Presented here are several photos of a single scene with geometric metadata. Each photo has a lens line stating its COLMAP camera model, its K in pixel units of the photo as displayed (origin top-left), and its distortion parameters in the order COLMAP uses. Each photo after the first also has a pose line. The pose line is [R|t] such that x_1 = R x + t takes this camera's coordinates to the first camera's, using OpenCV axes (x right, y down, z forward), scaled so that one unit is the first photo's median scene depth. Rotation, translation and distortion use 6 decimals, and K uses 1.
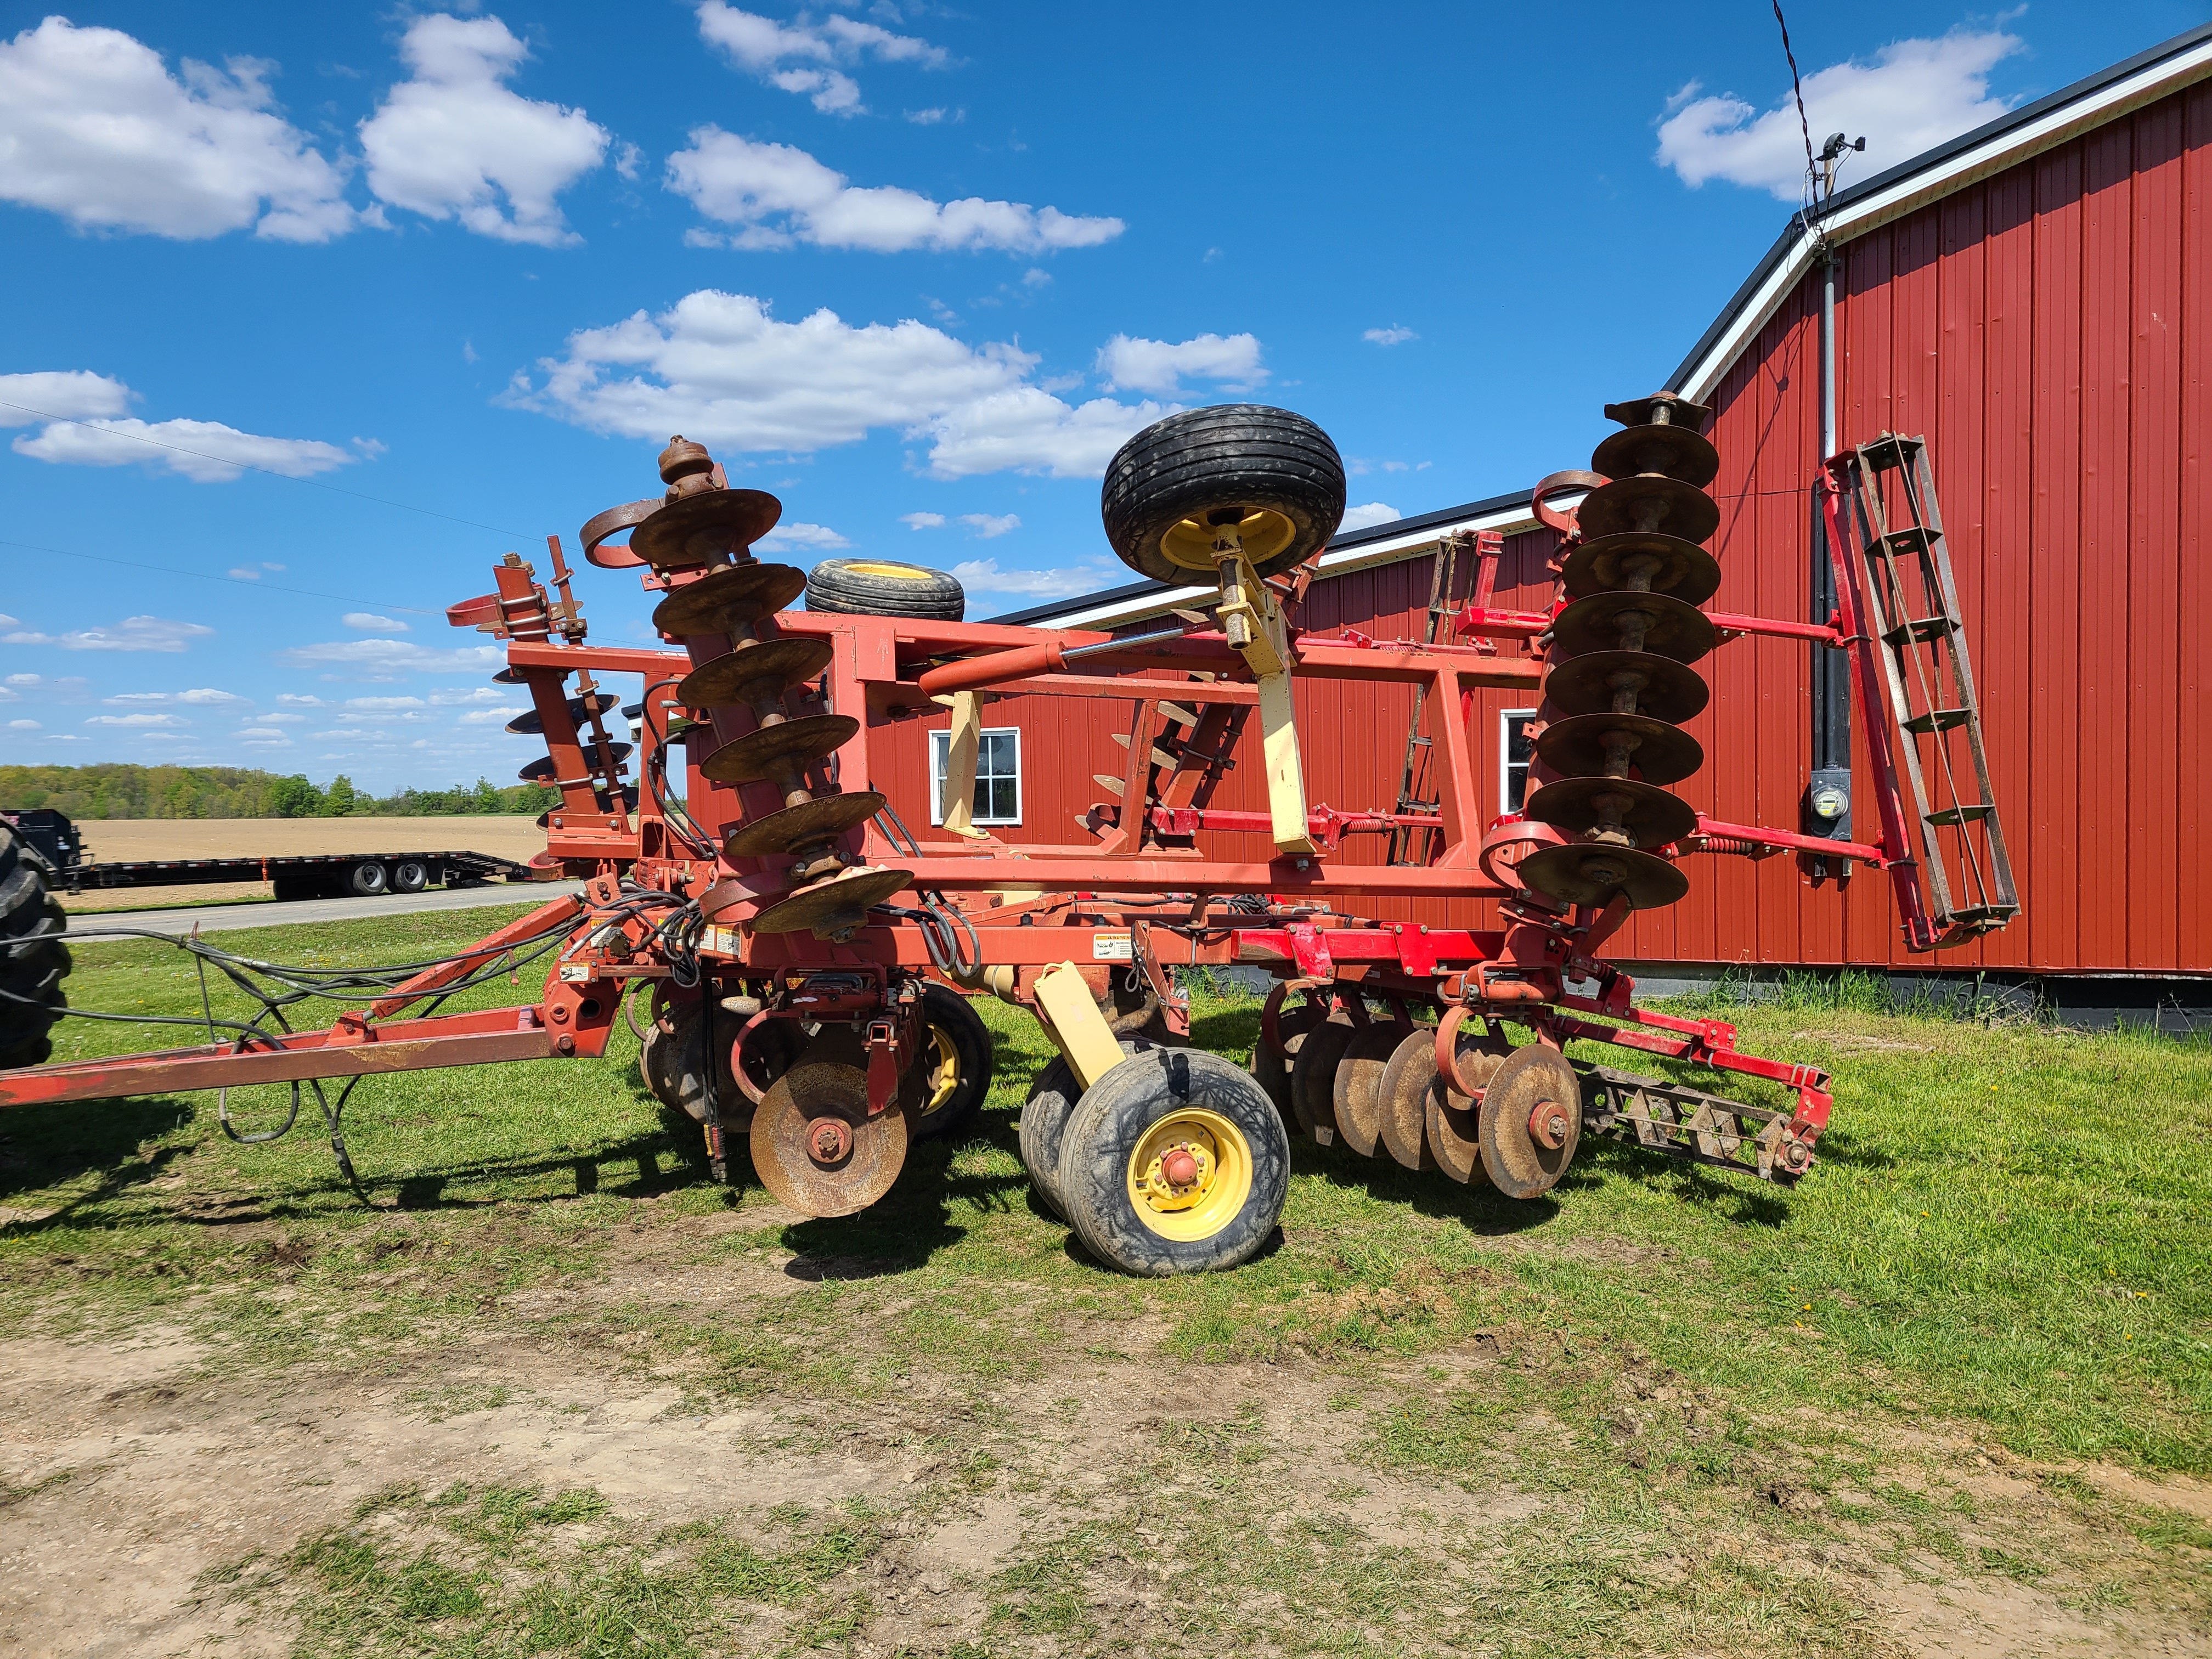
lens RADIAL K [[1649.6, 0, 1102.2], [0, 1649.6, 855.9], [0, 0, 1]] dist [0.064890, -0.057266]
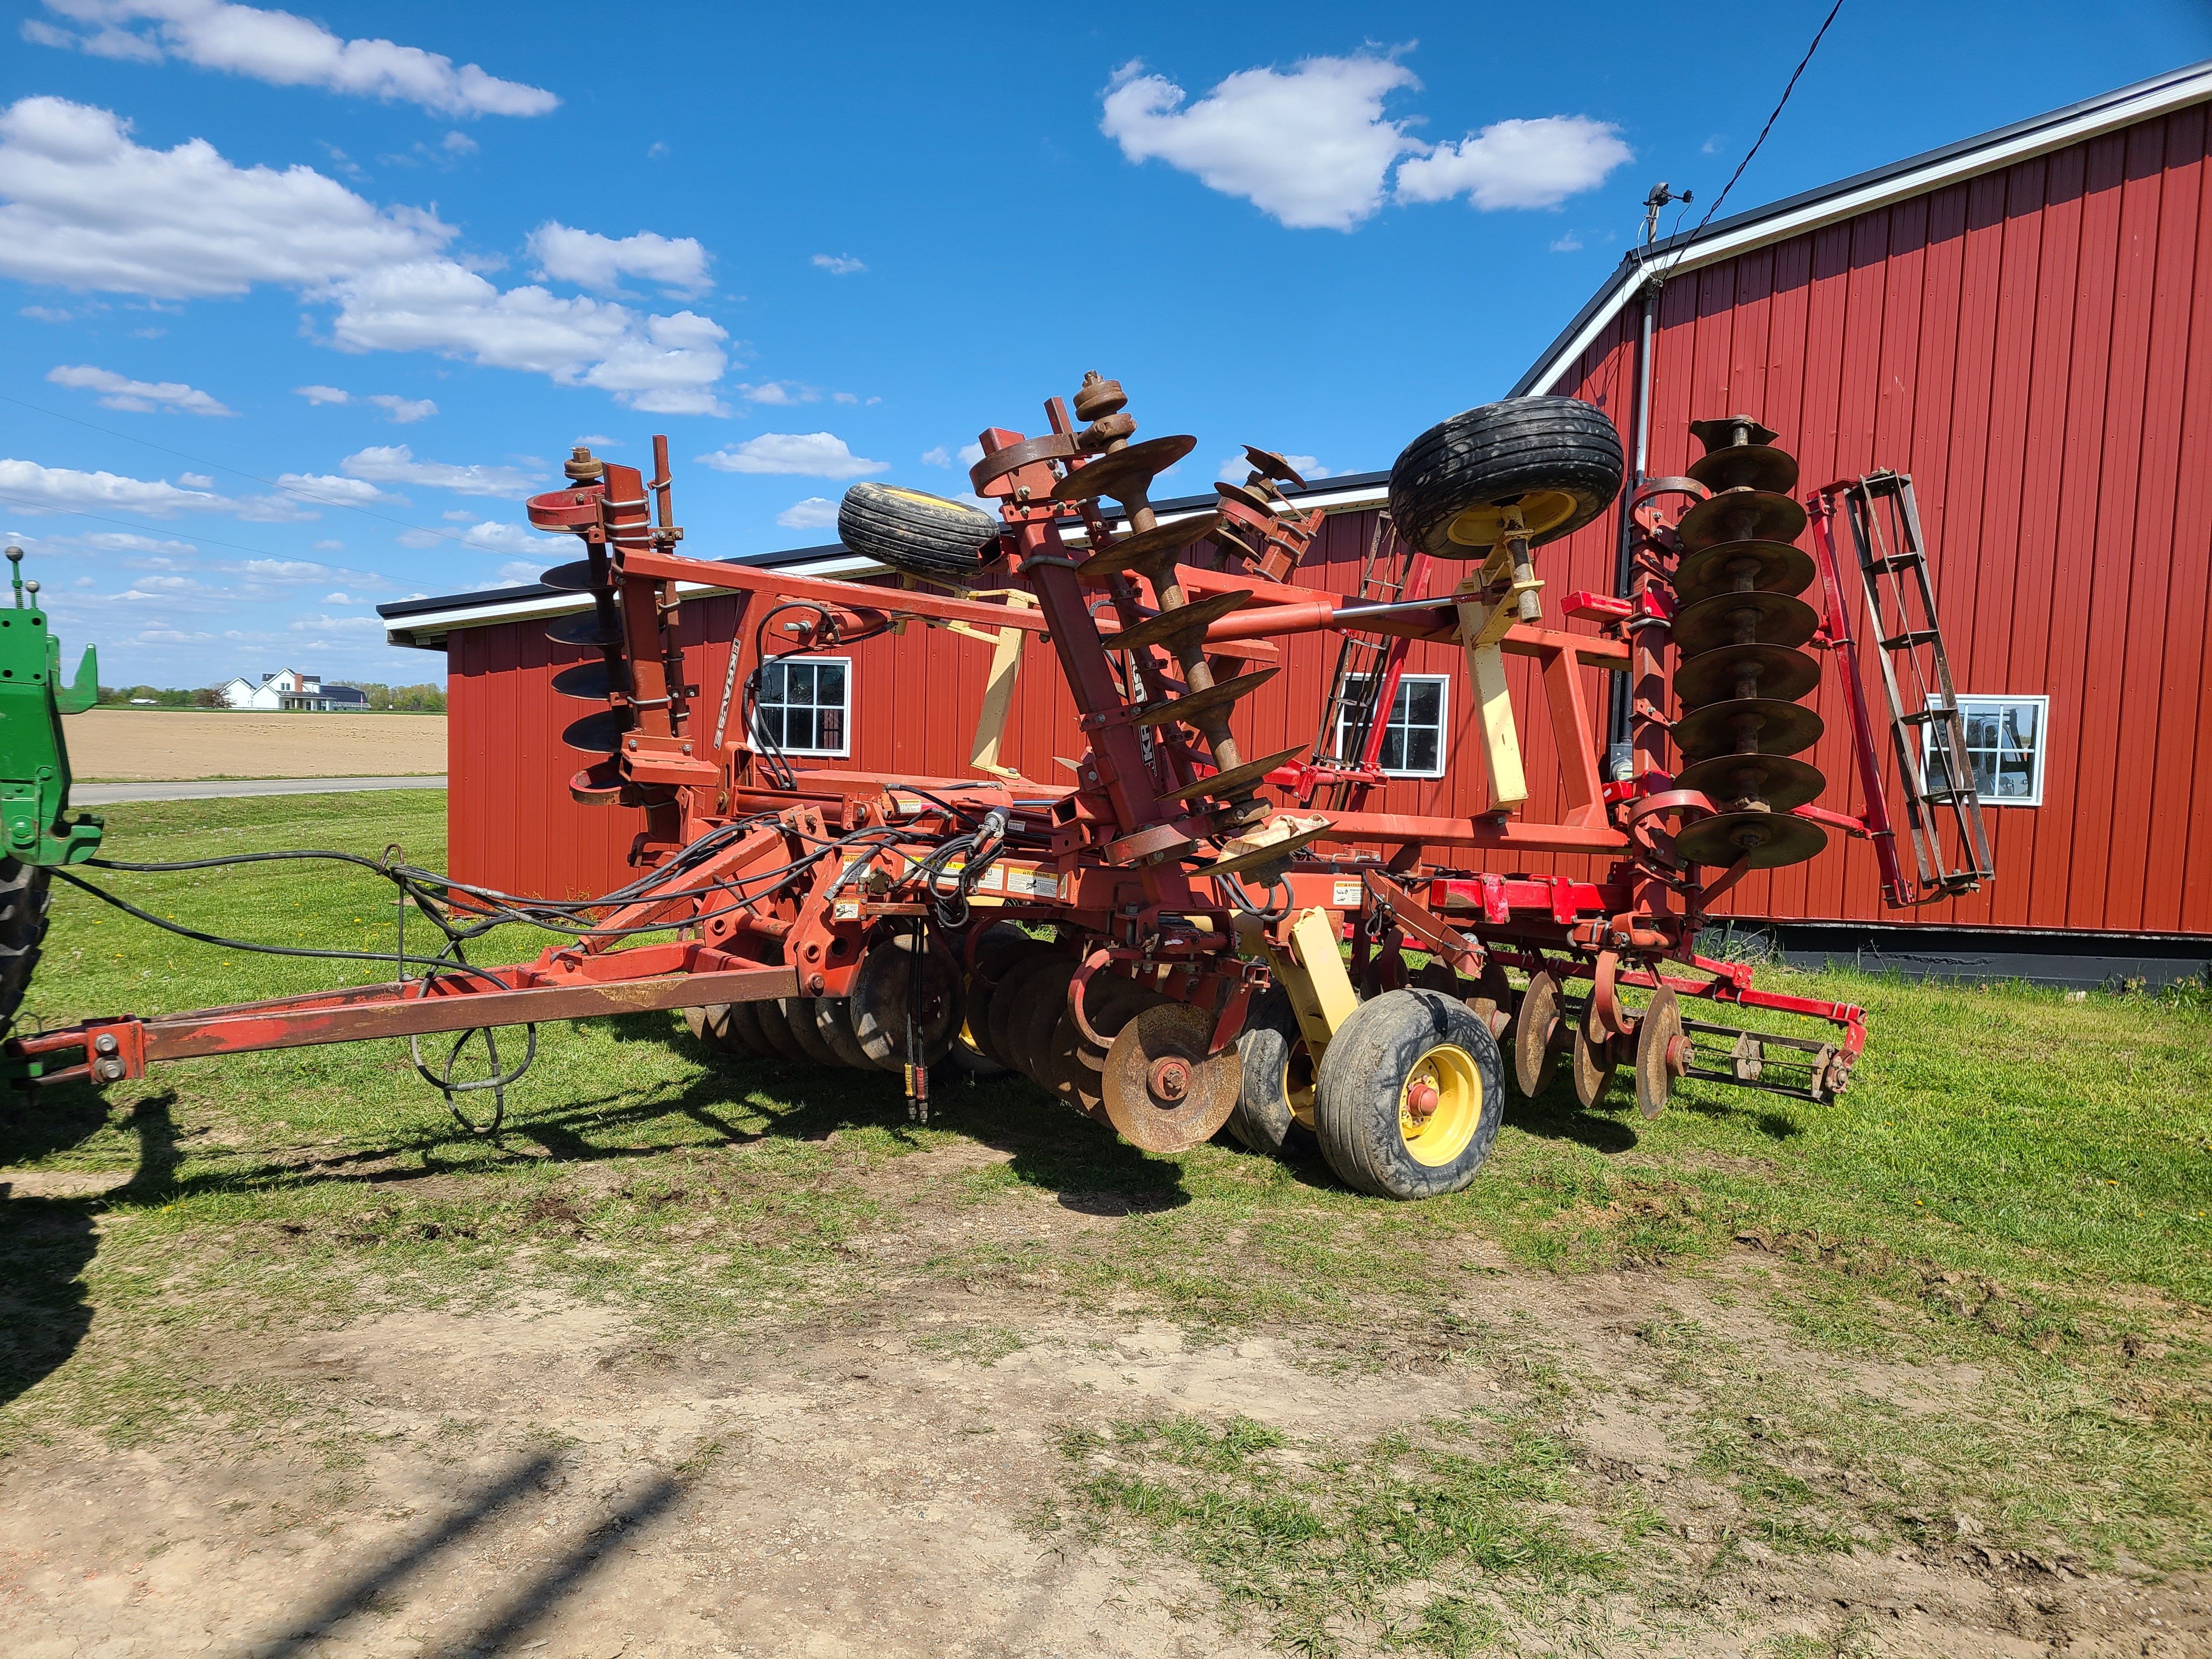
lens RADIAL K [[1646.3, 0, 1069.8], [0, 1646.3, 856.5], [0, 0, 1]] dist [0.062152, -0.047216]
pose [[0.949785, 0.025004, 0.311902, -0.526804], [-0.037889, 0.998658, 0.035319, 0.000628], [-0.310600, -0.045363, 0.949458, 0.054109]]
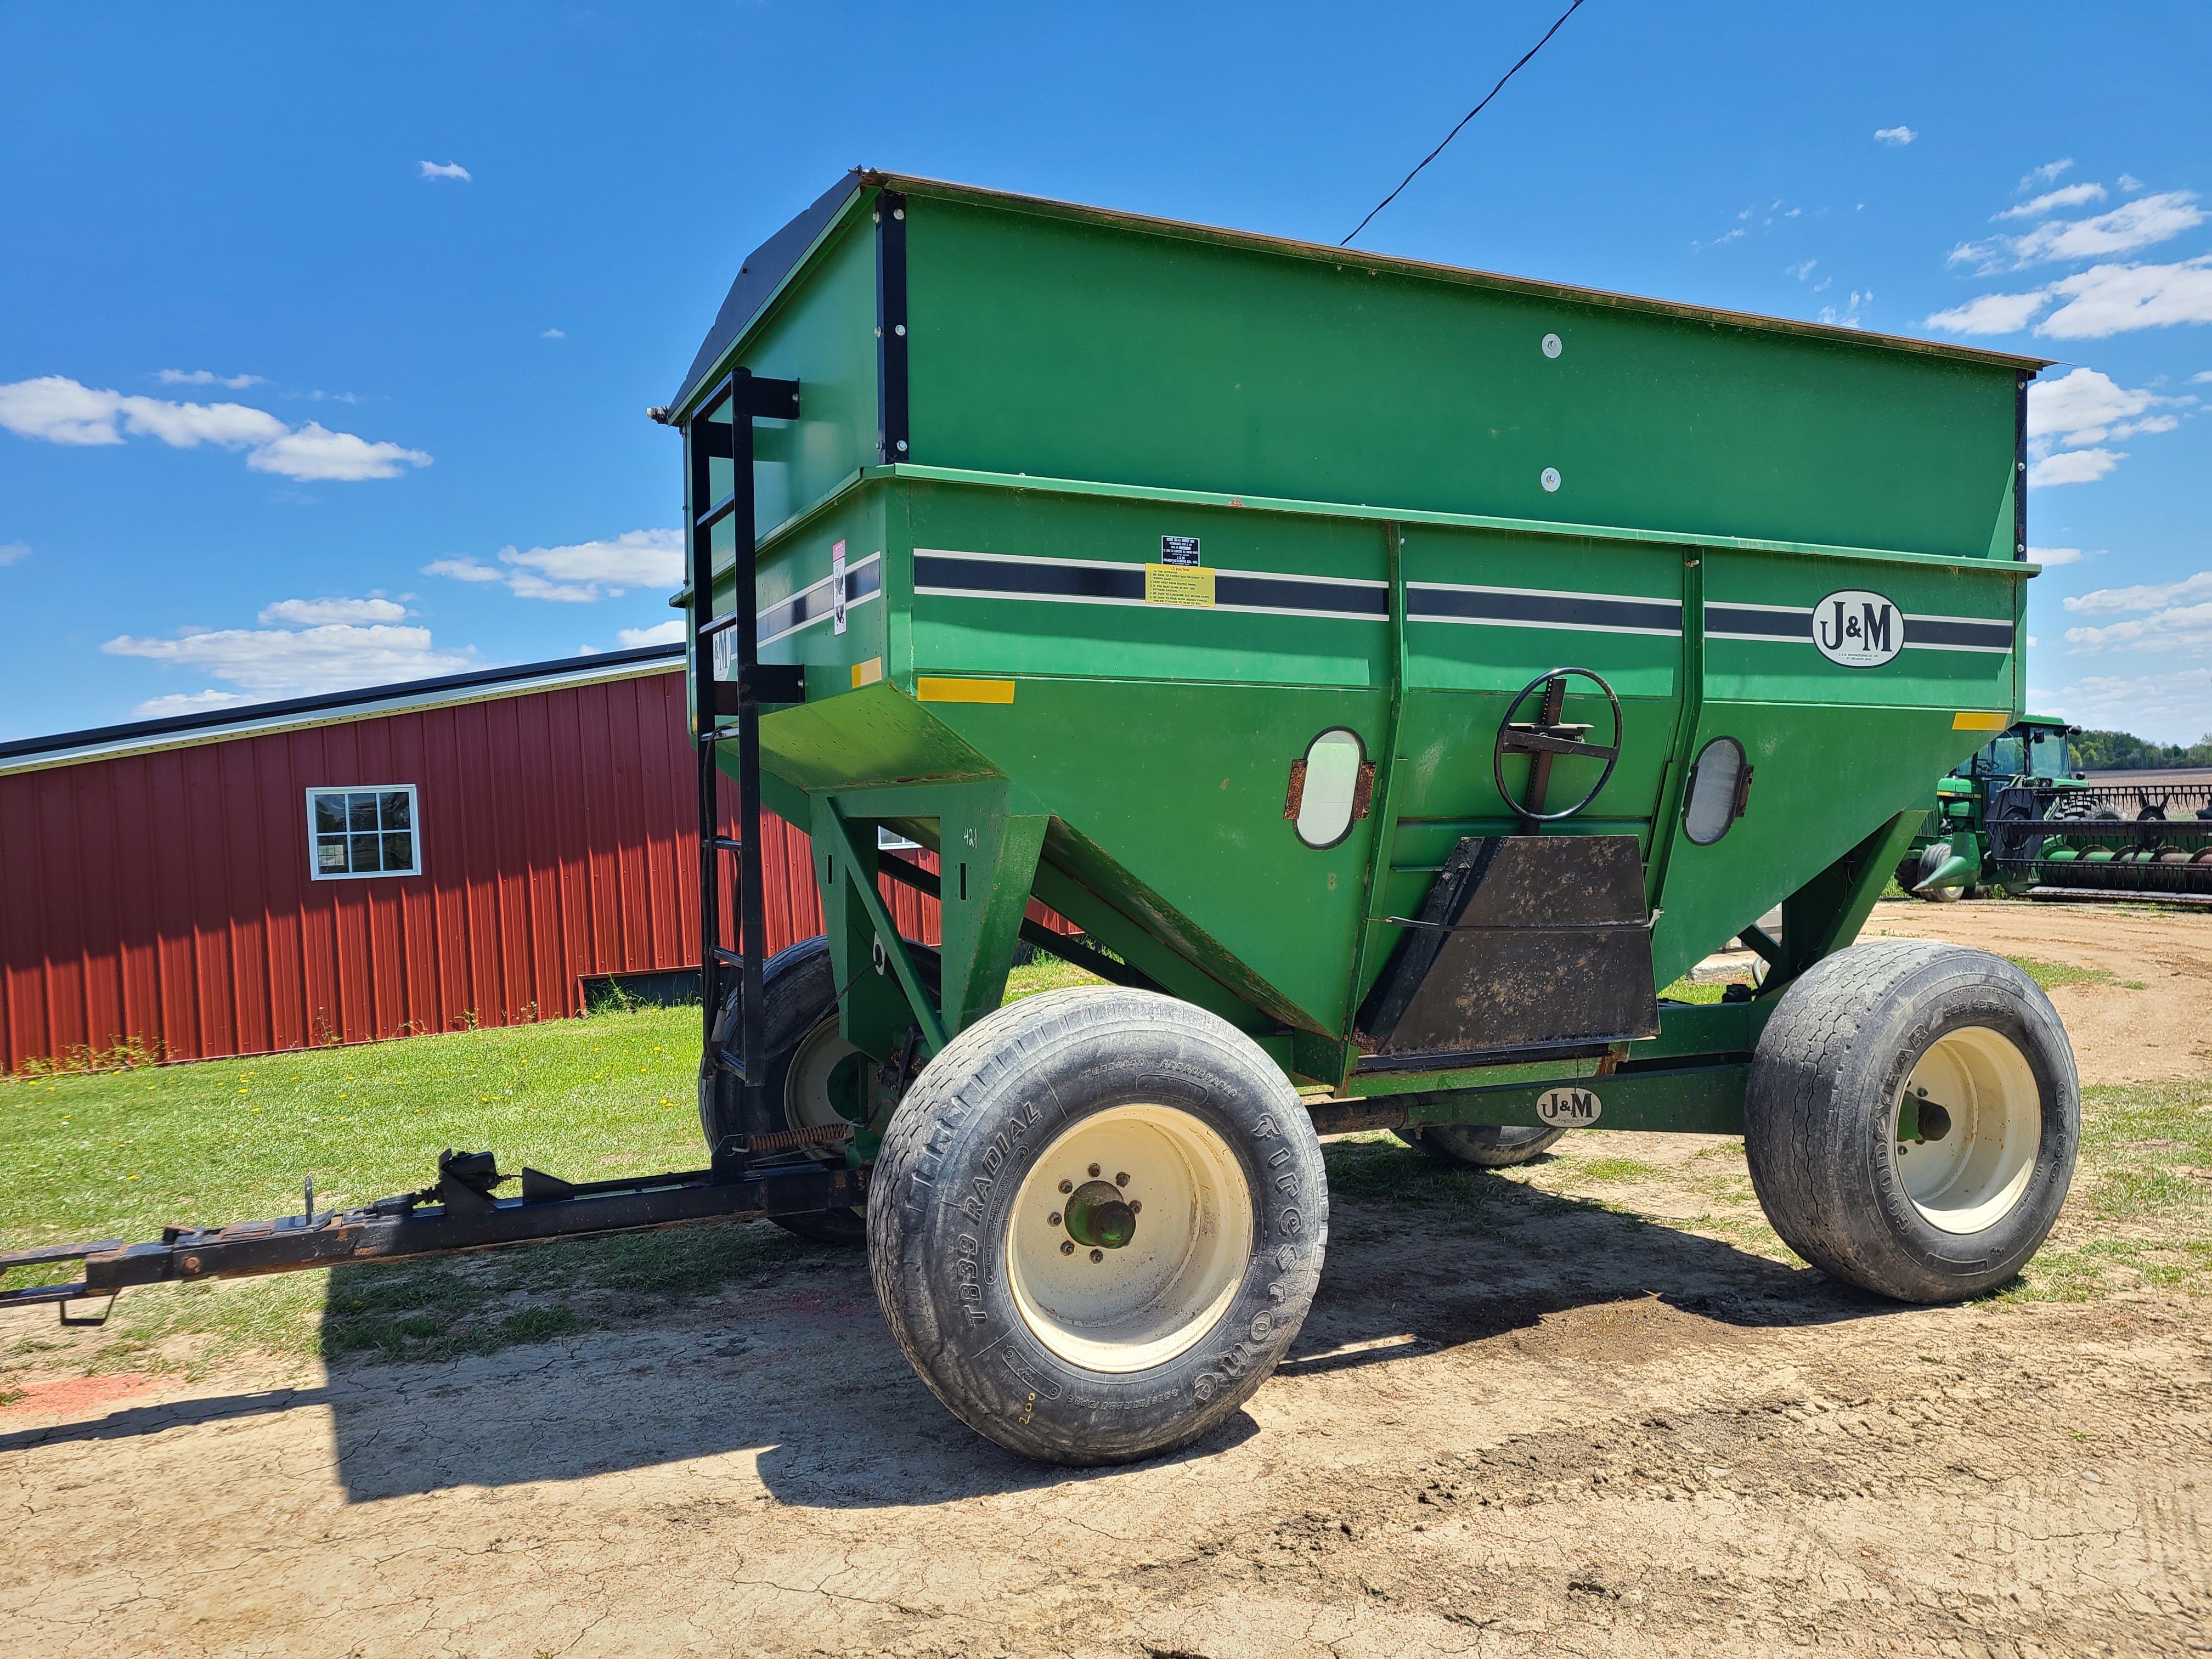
lens RADIAL K [[1649.6, 0, 1102.2], [0, 1649.6, 855.9], [0, 0, 1]] dist [0.064890, -0.057266]
pose [[0.653471, -0.029673, 0.756369, -1.325855], [0.067414, 0.997542, -0.019108, 0.043064], [-0.753943, 0.063476, 0.653866, -0.089524]]
